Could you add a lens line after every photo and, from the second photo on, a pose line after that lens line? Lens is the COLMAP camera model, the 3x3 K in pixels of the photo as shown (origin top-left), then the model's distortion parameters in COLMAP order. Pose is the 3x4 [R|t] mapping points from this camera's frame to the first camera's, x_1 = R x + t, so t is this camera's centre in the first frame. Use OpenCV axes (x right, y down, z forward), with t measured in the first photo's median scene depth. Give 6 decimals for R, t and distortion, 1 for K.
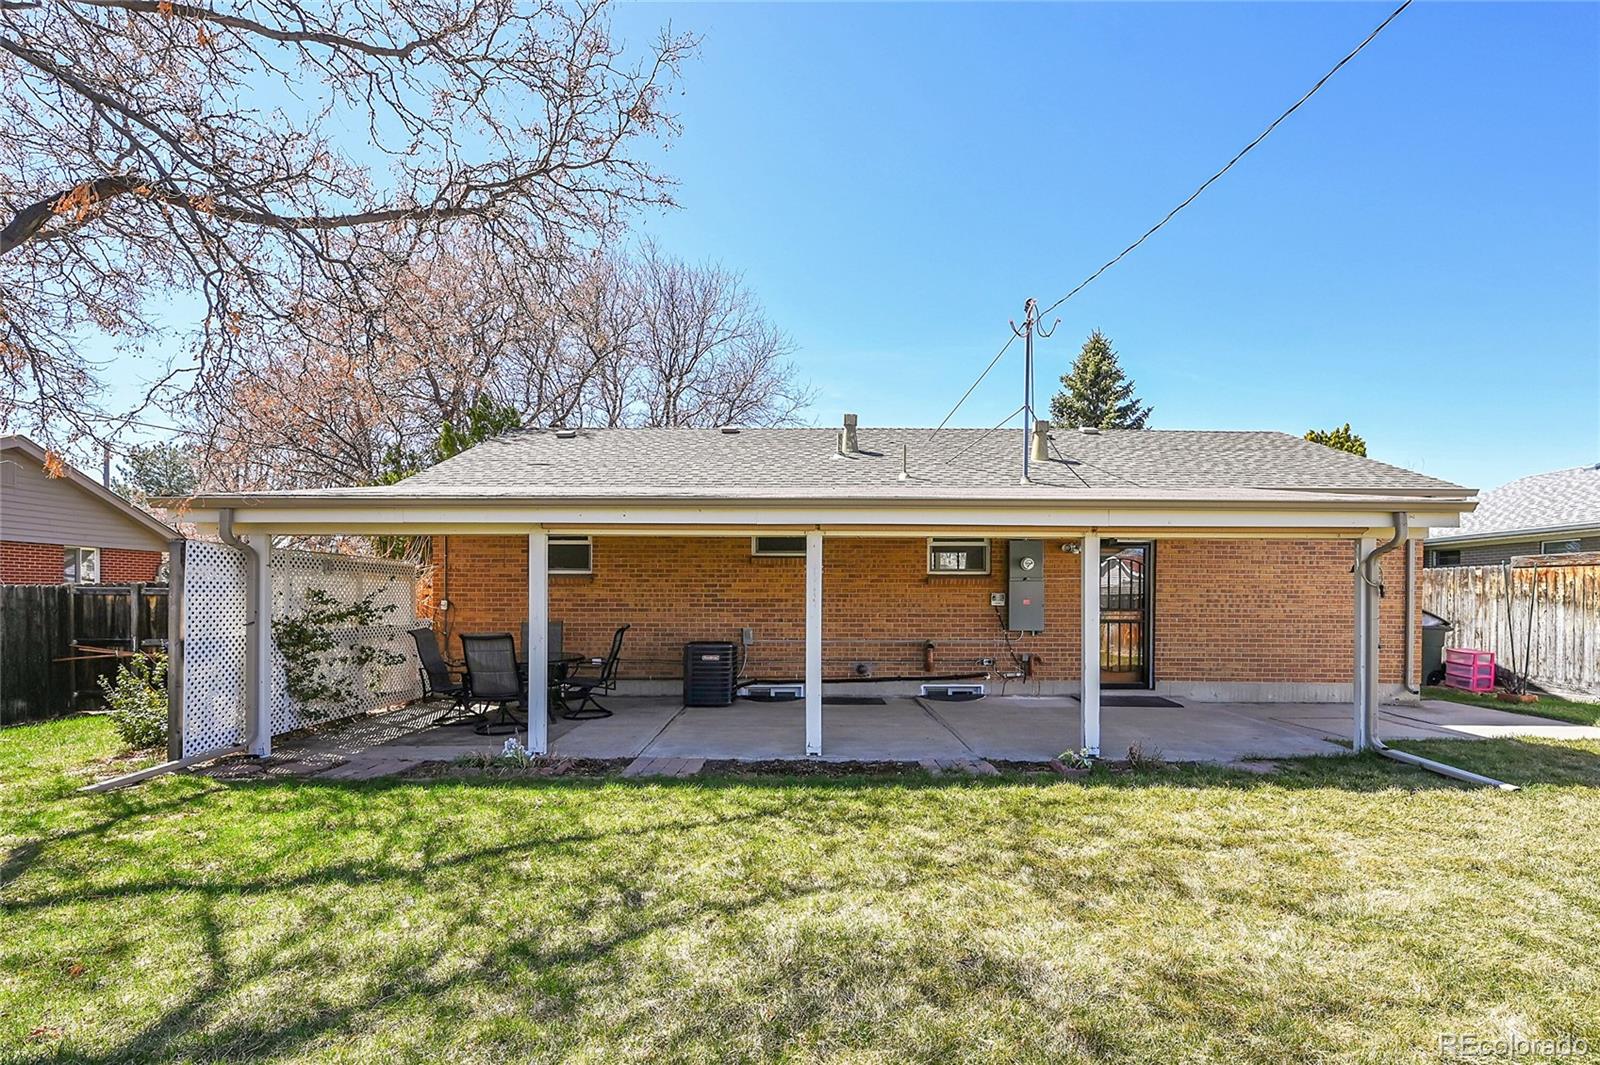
lens RADIAL K [[729.0, 0, 812.8], [0, 729.0, 591.0], [0, 0, 1]] dist [-0.002319, 0.000500]
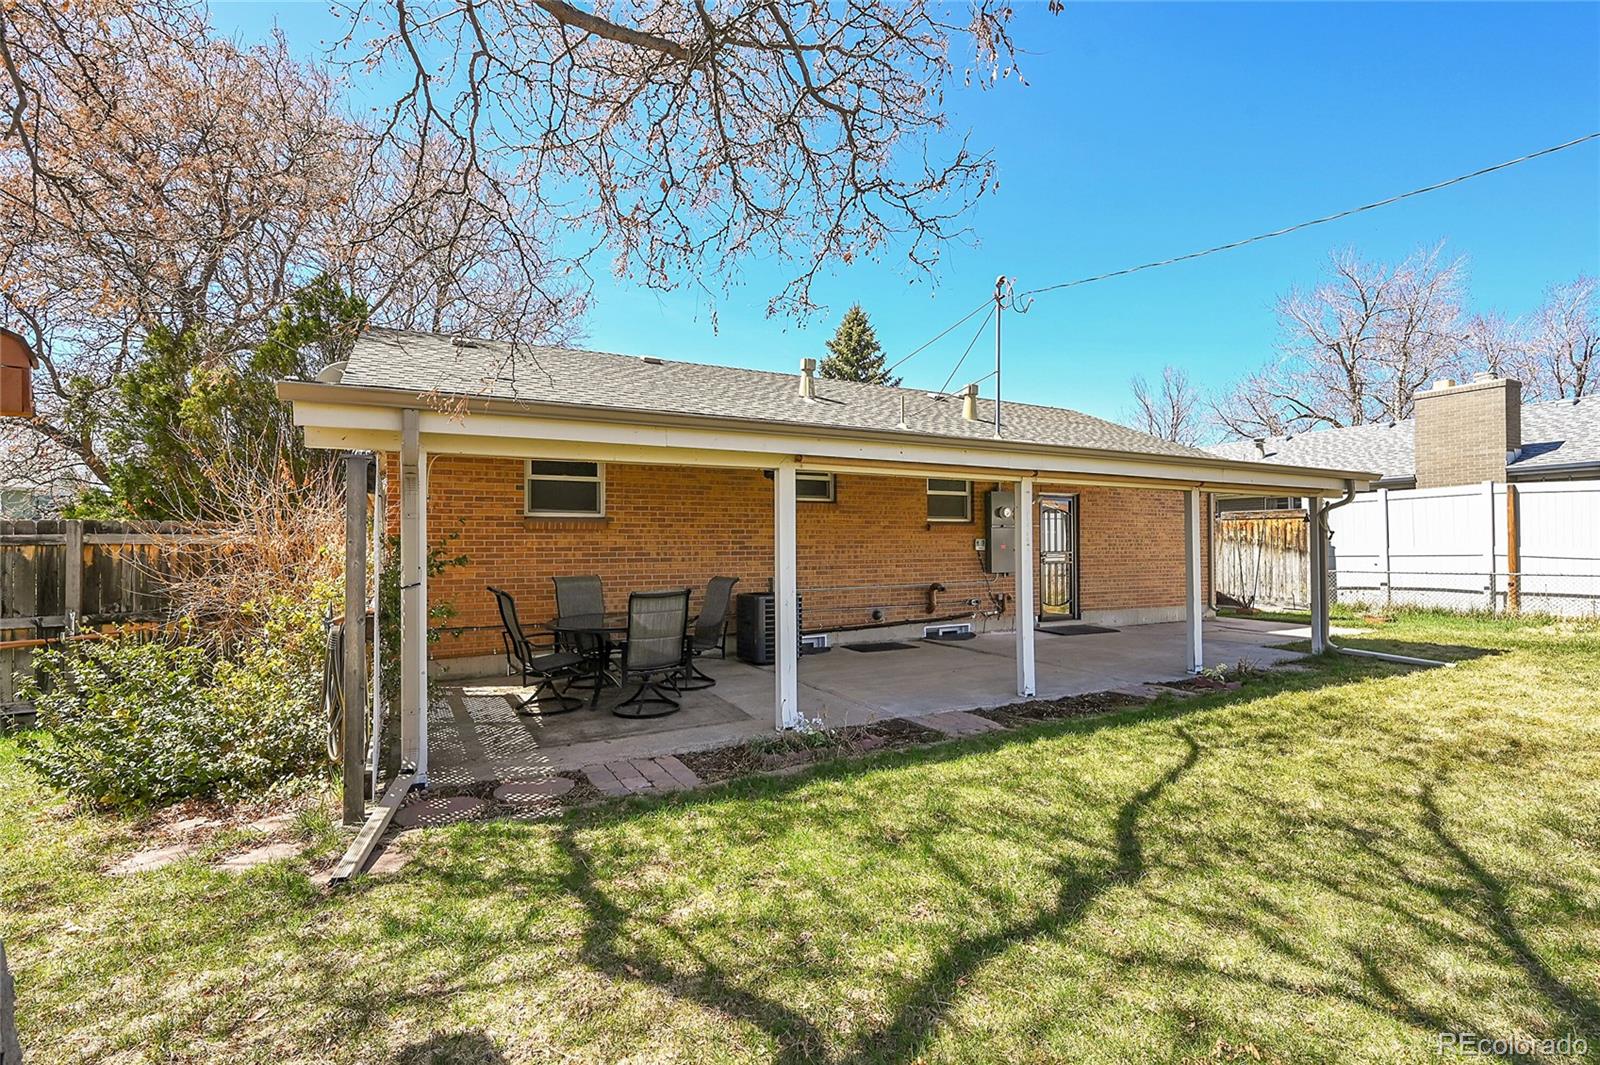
lens RADIAL K [[729.0, 0, 802.6], [0, 729.0, 531.9], [0, 0, 1]] dist [-0.002319, 0.000500]
pose [[0.882500, 0.000949, 0.470311, -0.499300], [0.004858, 0.999926, -0.011133, 0.003517], [-0.470287, 0.012110, 0.882430, 0.163077]]
